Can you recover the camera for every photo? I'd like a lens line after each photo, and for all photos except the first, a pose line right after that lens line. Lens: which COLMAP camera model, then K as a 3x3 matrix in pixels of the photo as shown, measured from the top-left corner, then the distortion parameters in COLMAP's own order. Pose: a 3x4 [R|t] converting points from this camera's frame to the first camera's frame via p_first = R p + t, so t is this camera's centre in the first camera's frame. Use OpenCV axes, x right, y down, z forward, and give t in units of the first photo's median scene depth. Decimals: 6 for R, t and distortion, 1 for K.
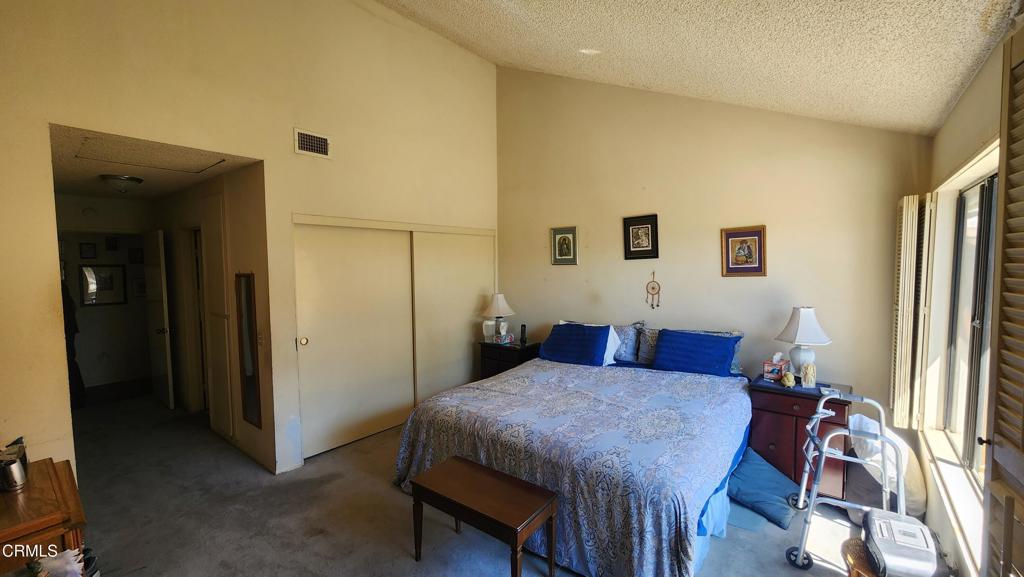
lens RADIAL K [[417.9, 0, 521.0], [0, 417.9, 289.2], [0, 0, 1]] dist [-0.001507, -0.001183]
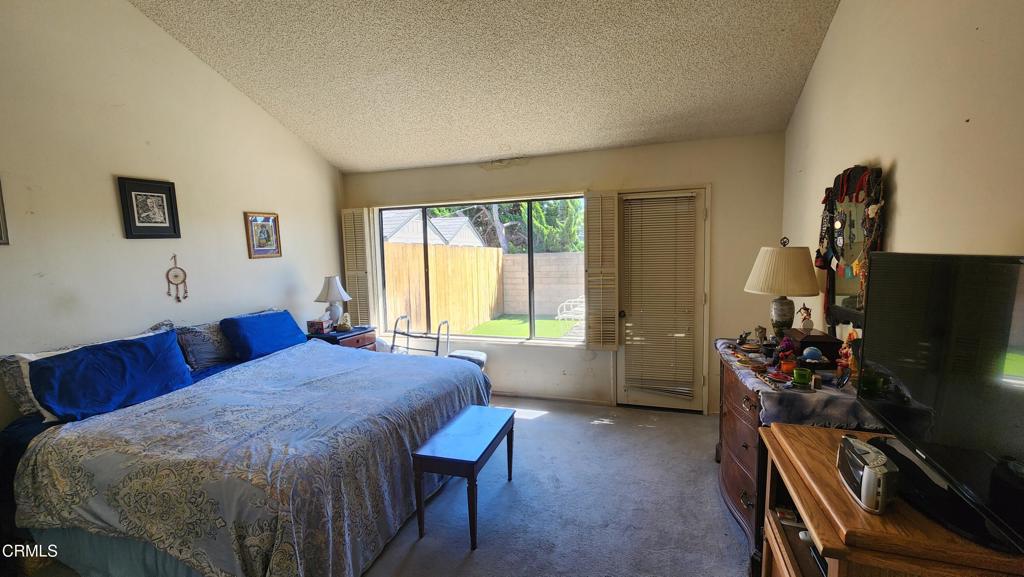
lens RADIAL K [[417.9, 0, 510.2], [0, 417.9, 288.6], [0, 0, 1]] dist [-0.001507, -0.001183]
pose [[-0.325006, -0.063445, 0.943581, -0.768680], [0.090600, 0.991069, 0.097844, 0.000899], [-0.941362, 0.117288, -0.316356, 0.800472]]
